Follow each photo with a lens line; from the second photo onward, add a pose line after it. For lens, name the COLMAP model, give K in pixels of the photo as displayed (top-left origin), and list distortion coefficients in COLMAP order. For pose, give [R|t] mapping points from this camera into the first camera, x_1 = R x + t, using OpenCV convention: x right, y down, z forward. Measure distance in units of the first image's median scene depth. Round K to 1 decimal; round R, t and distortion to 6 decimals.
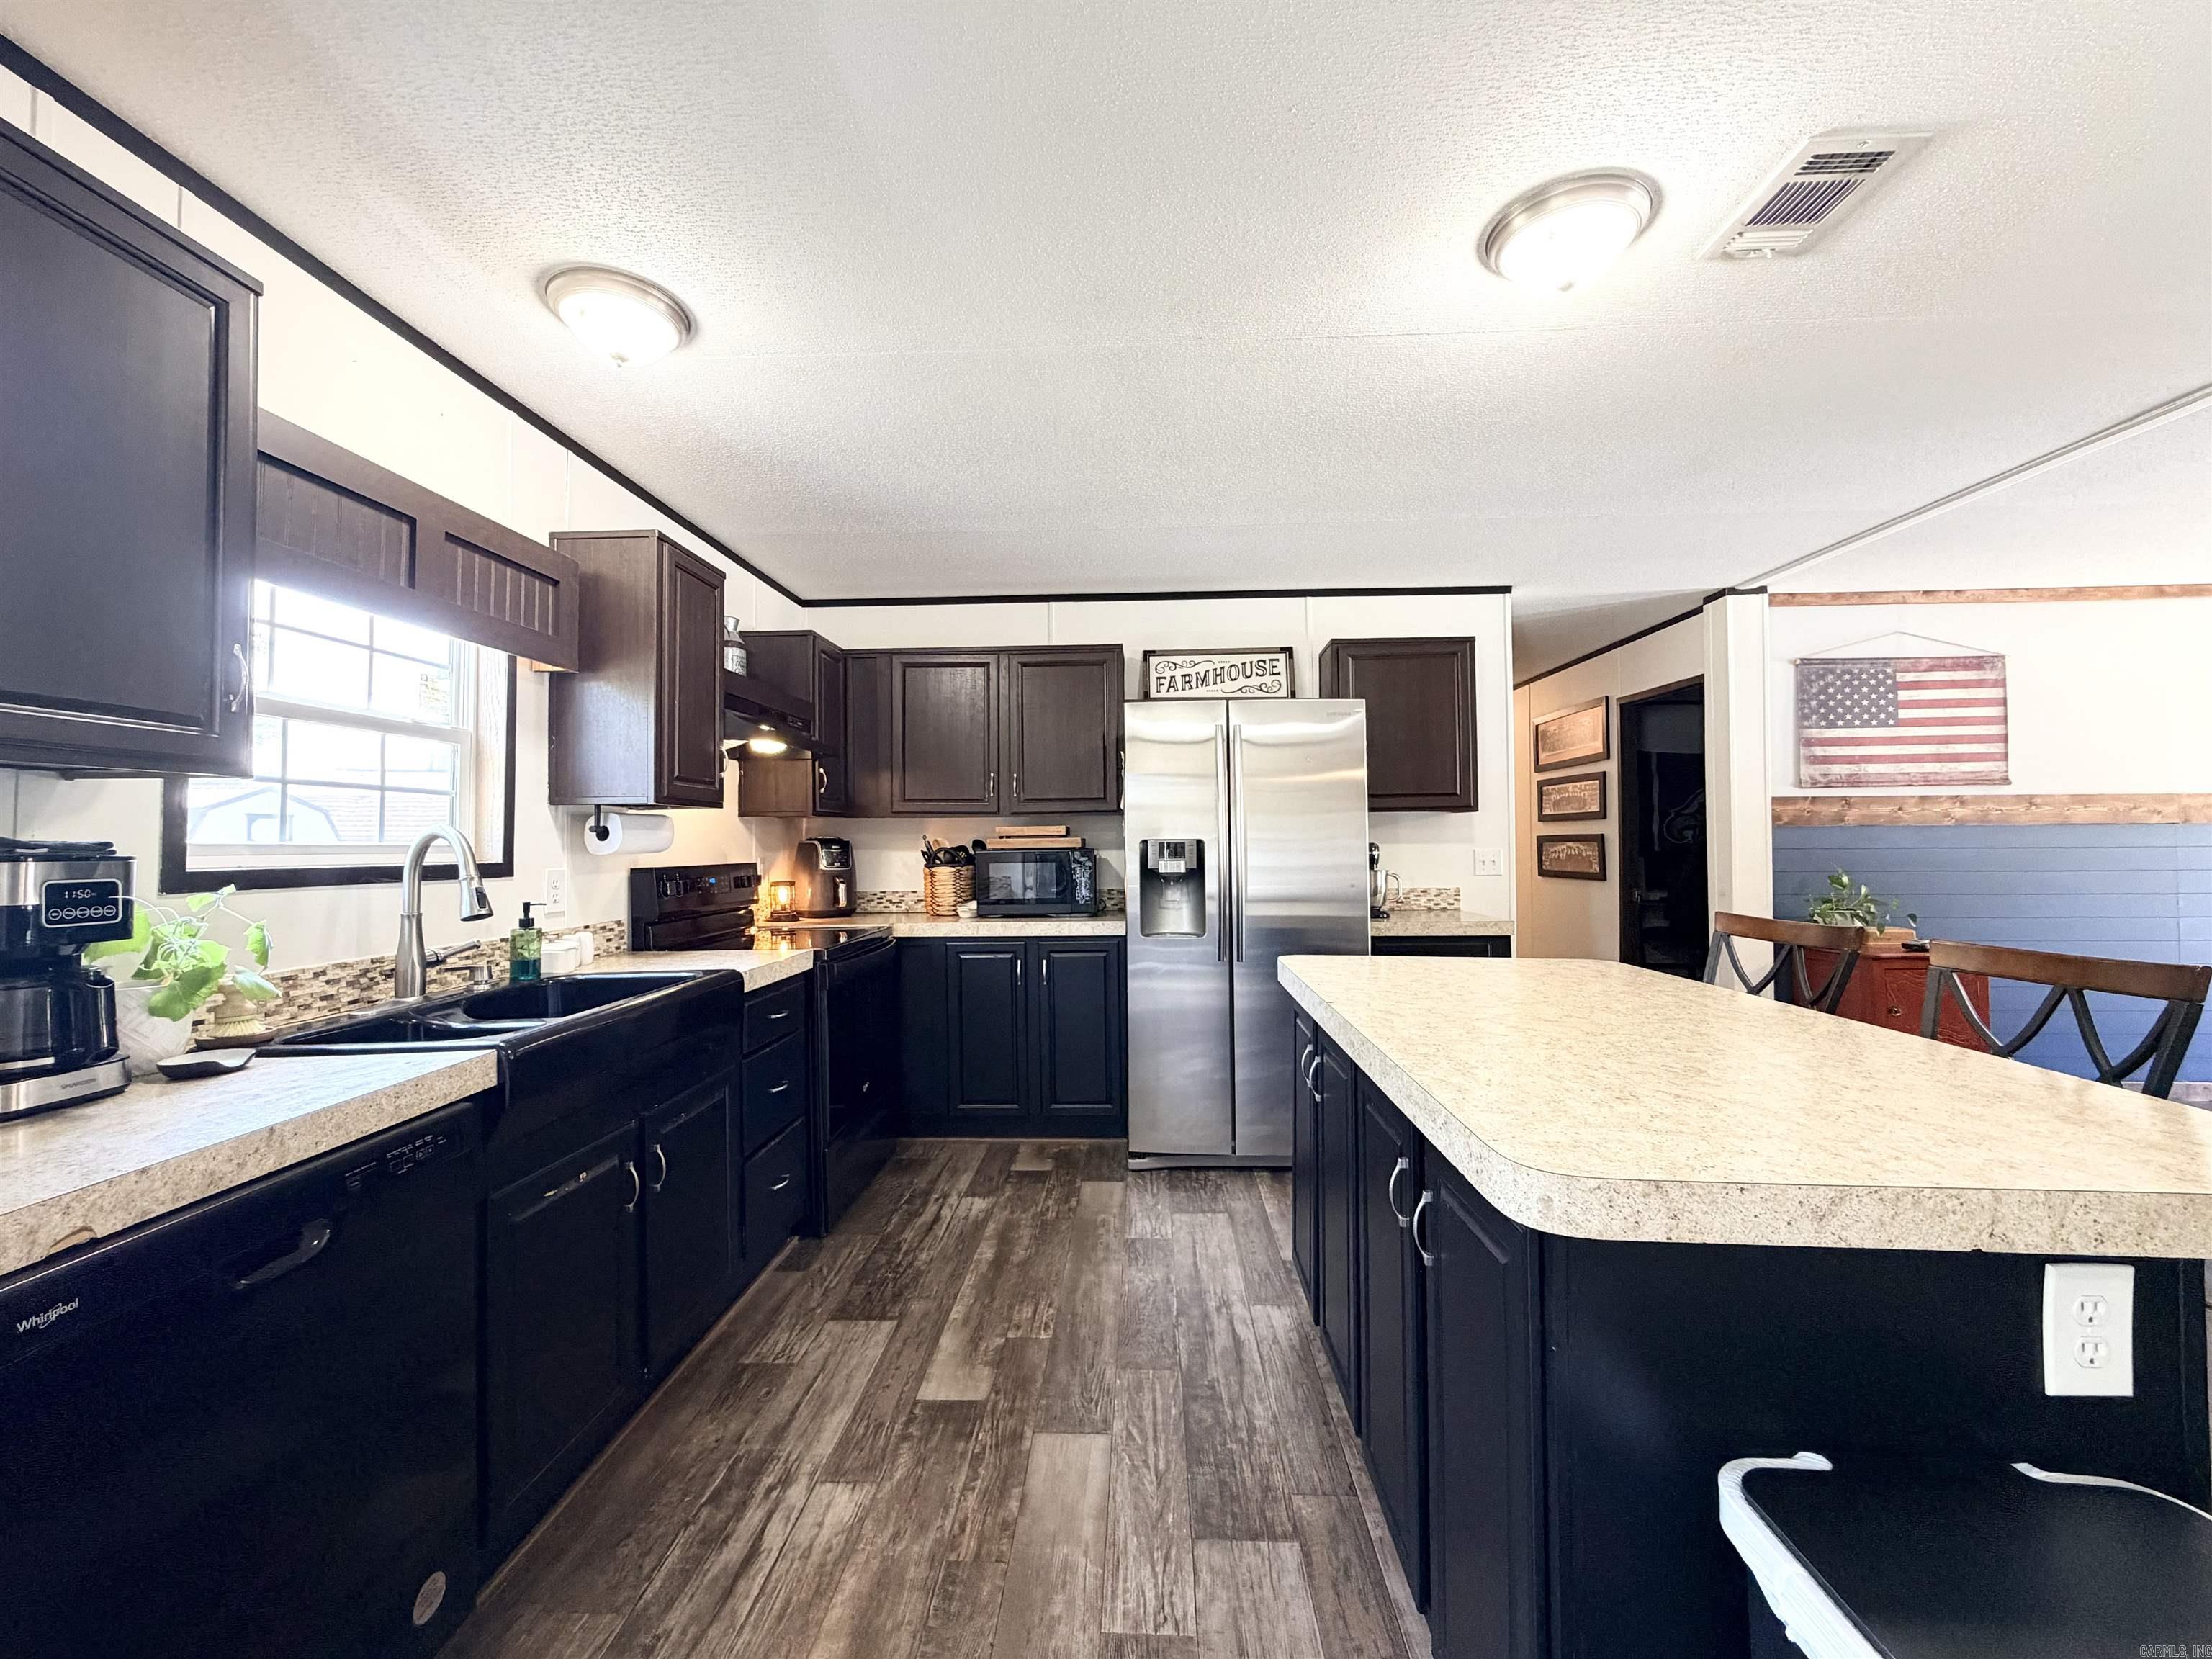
lens RADIAL K [[882.4, 0, 1100.3], [0, 882.4, 827.3], [0, 0, 1]] dist [0.000239, 0.000199]
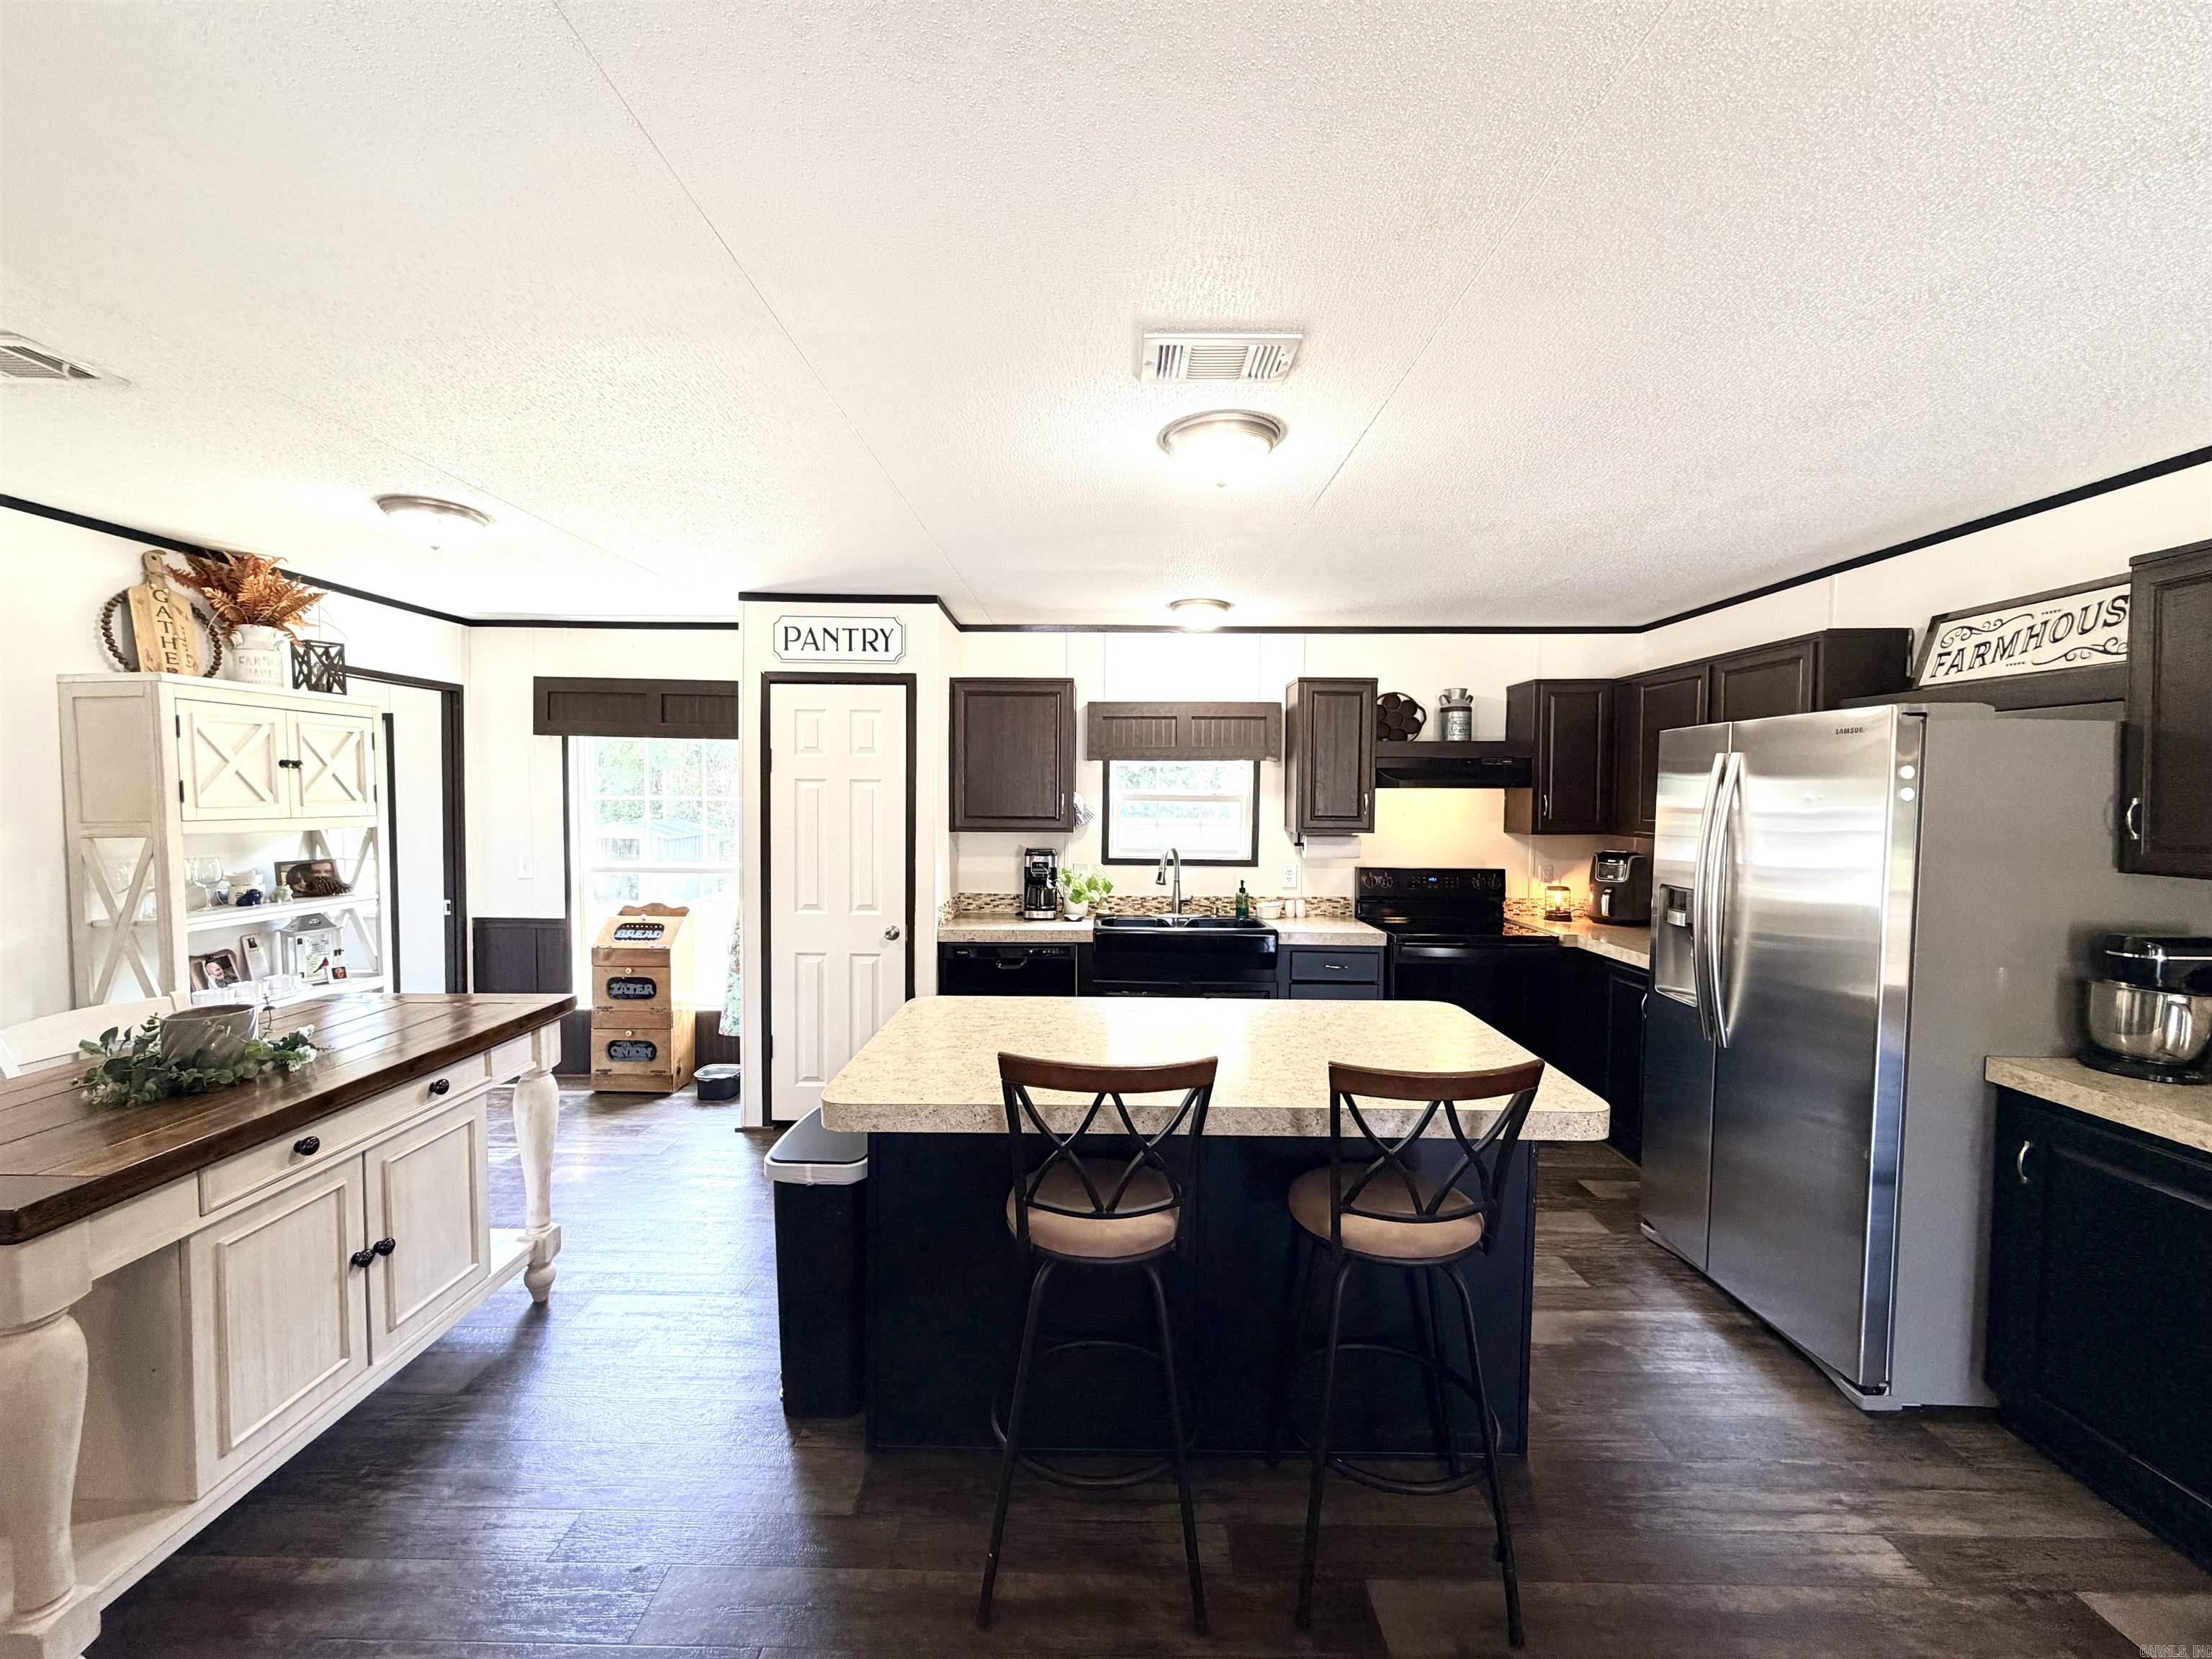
lens RADIAL K [[882.4, 0, 1103.0], [0, 882.4, 821.1], [0, 0, 1]] dist [0.000239, 0.000199]
pose [[0.039791, 0.037820, -0.998492, 0.733457], [0.008617, 0.999233, 0.038192, -0.070617], [0.999171, -0.010123, 0.039435, 0.312463]]
